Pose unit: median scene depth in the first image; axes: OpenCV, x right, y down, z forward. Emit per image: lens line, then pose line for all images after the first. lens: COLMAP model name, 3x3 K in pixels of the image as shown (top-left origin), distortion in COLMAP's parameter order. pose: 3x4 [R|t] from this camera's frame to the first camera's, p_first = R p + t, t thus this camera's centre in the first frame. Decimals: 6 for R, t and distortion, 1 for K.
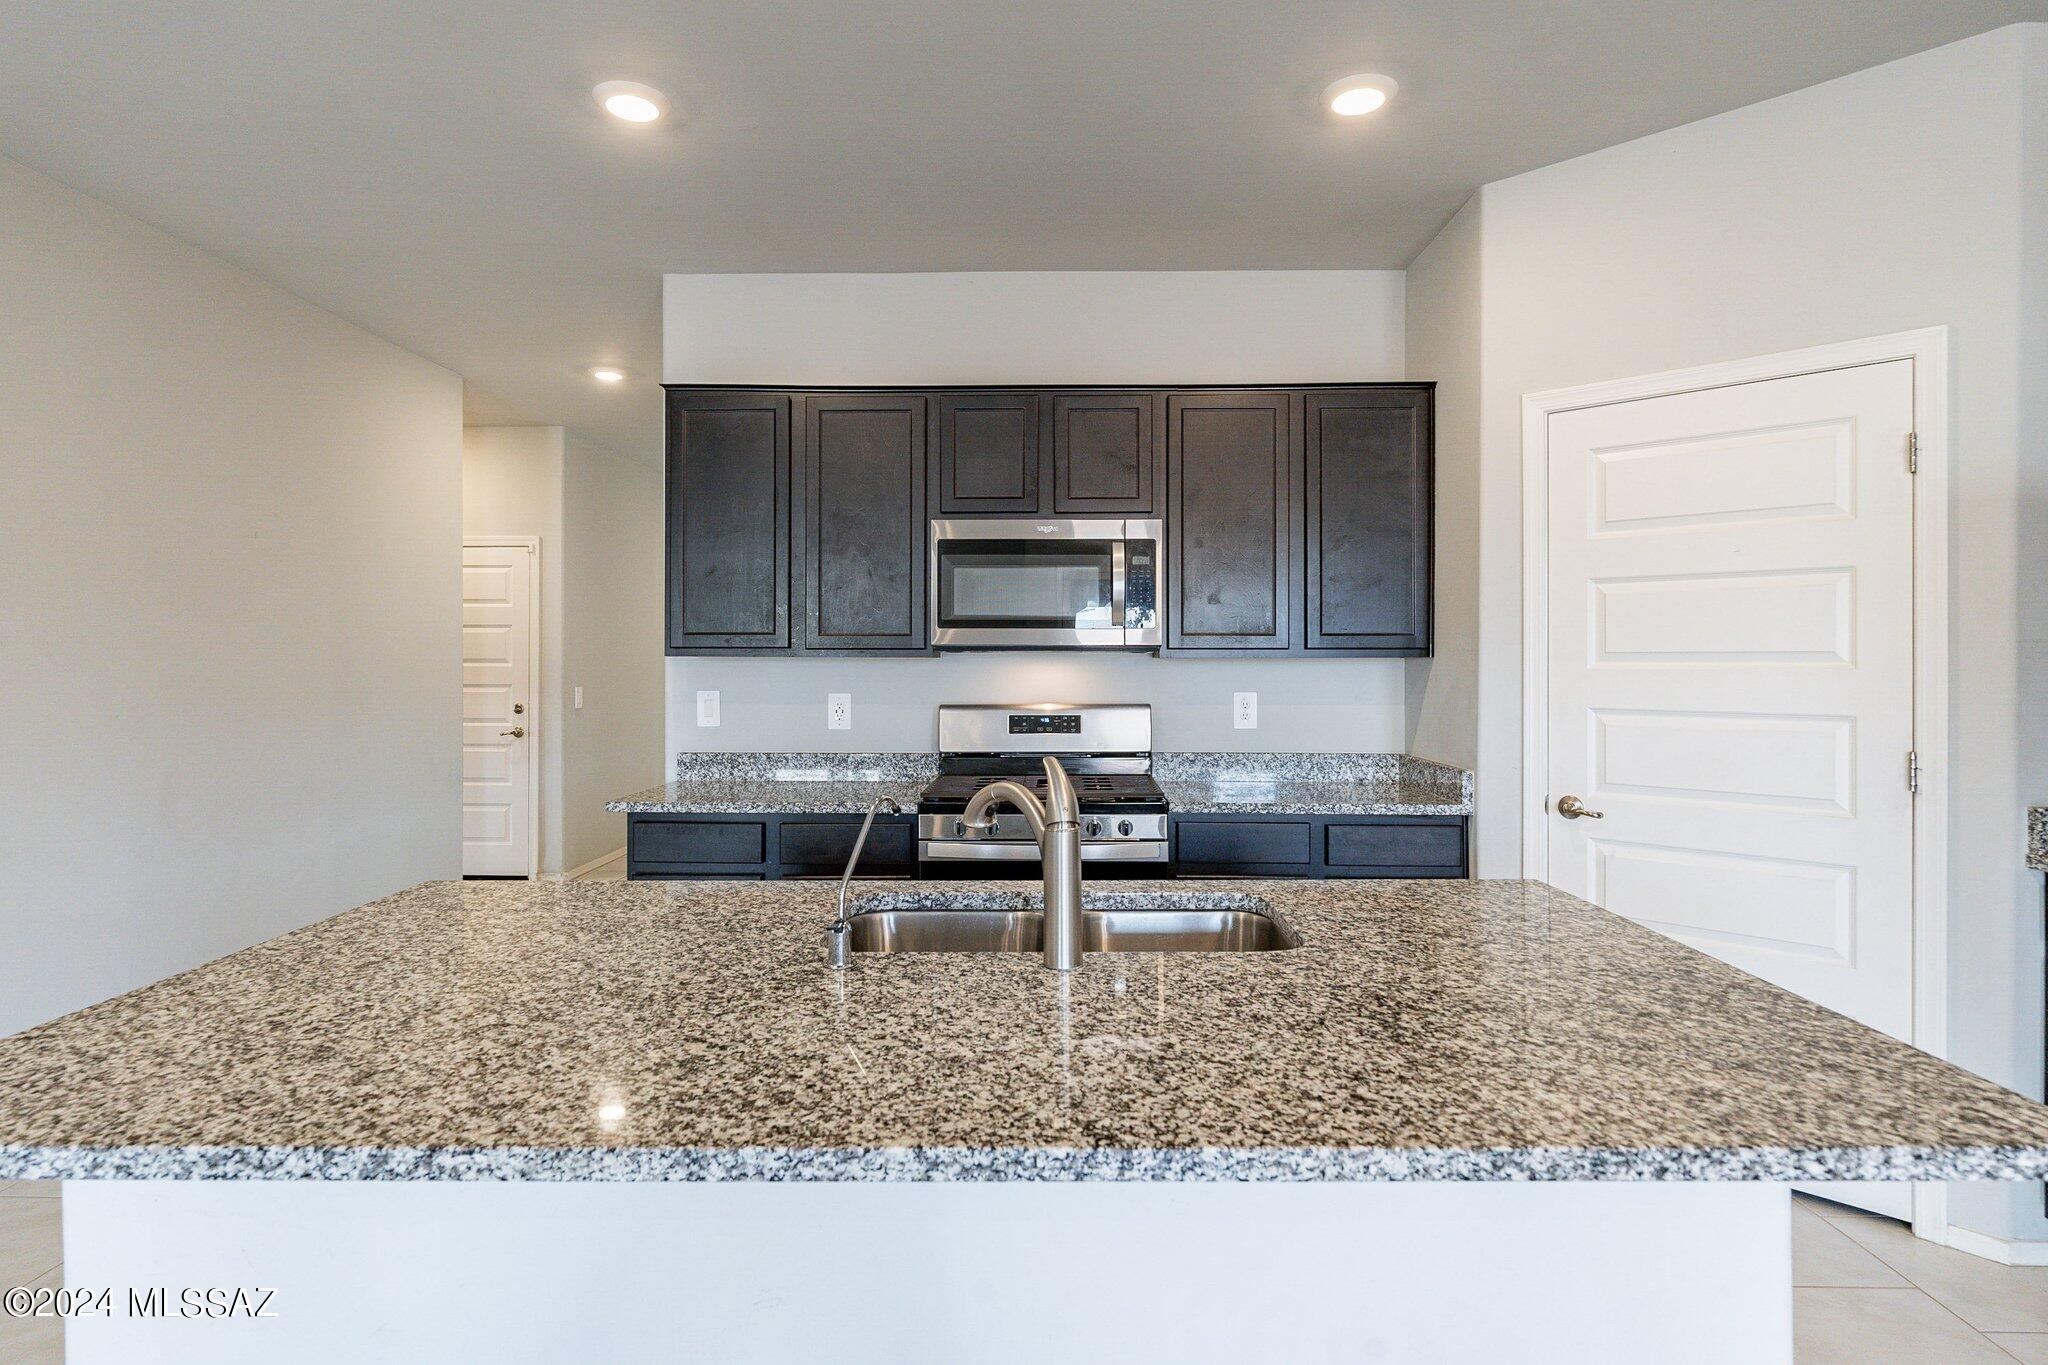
lens RADIAL K [[1095.2, 0, 1016.3], [0, 1095.2, 642.7], [0, 0, 1]] dist [0.000511, -0.000979]
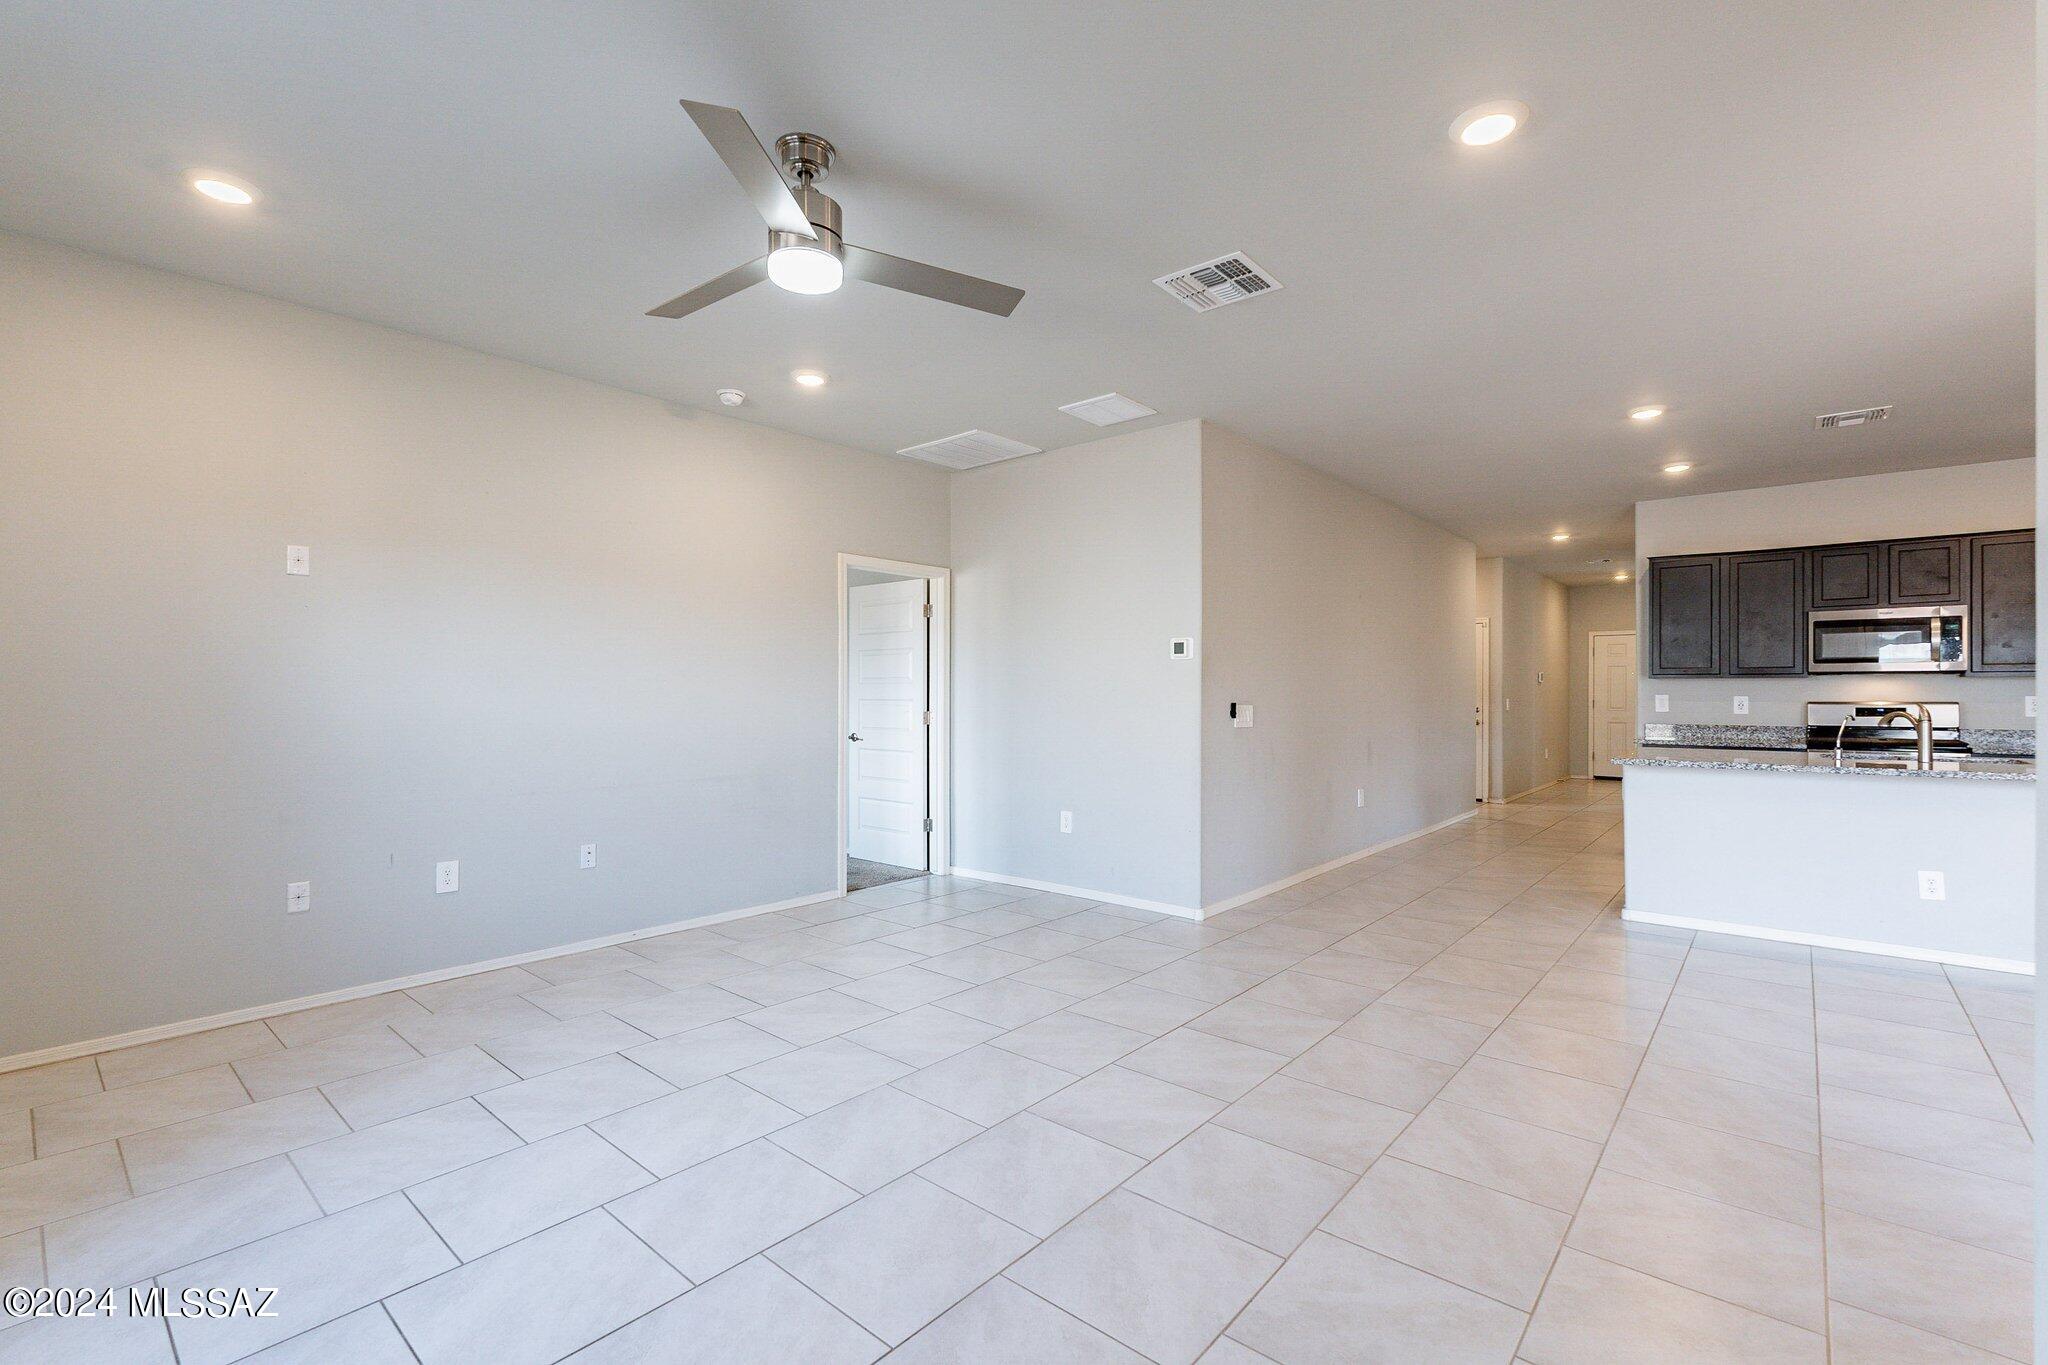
lens RADIAL K [[900.6, 0, 1024.8], [0, 900.6, 680.4], [0, 0, 1]] dist [-0.004291, 0.000509]
pose [[0.785551, -0.006270, -0.618766, -0.195817], [0.007452, 0.999972, -0.000671, 0.008919], [0.618753, -0.004084, 0.785575, -1.277548]]
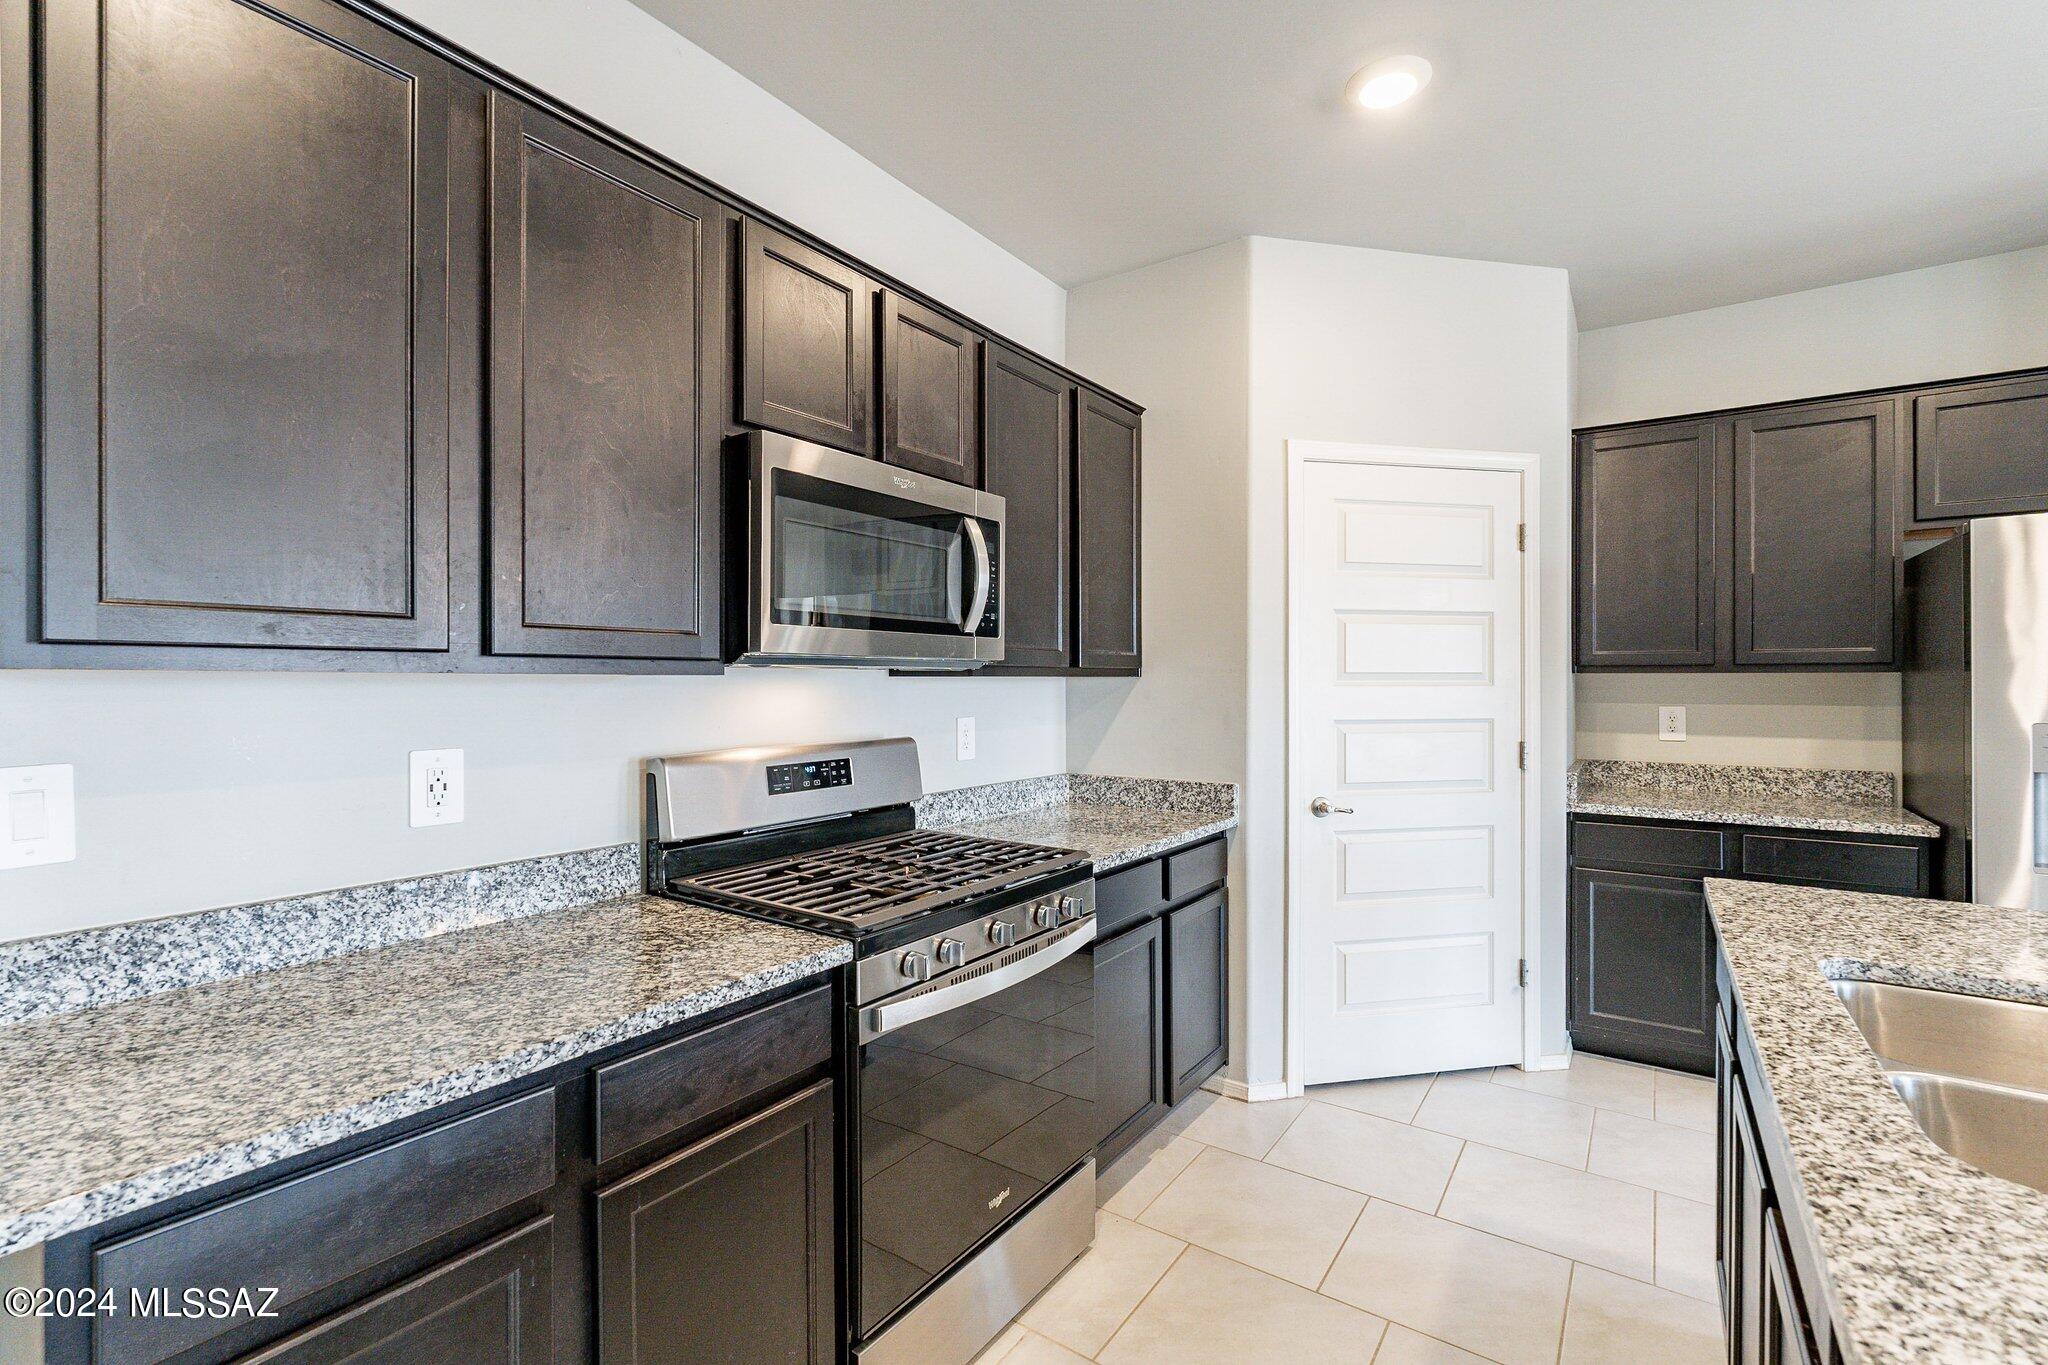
lens RADIAL K [[900.6, 0, 1031.5], [0, 900.6, 679.6], [0, 0, 1]] dist [-0.004291, 0.000509]
pose [[0.547974, -0.000665, 0.836495, -0.393597], [-0.012509, 0.999881, 0.008989, 0.009904], [-0.836402, -0.015389, 0.547900, 0.641072]]
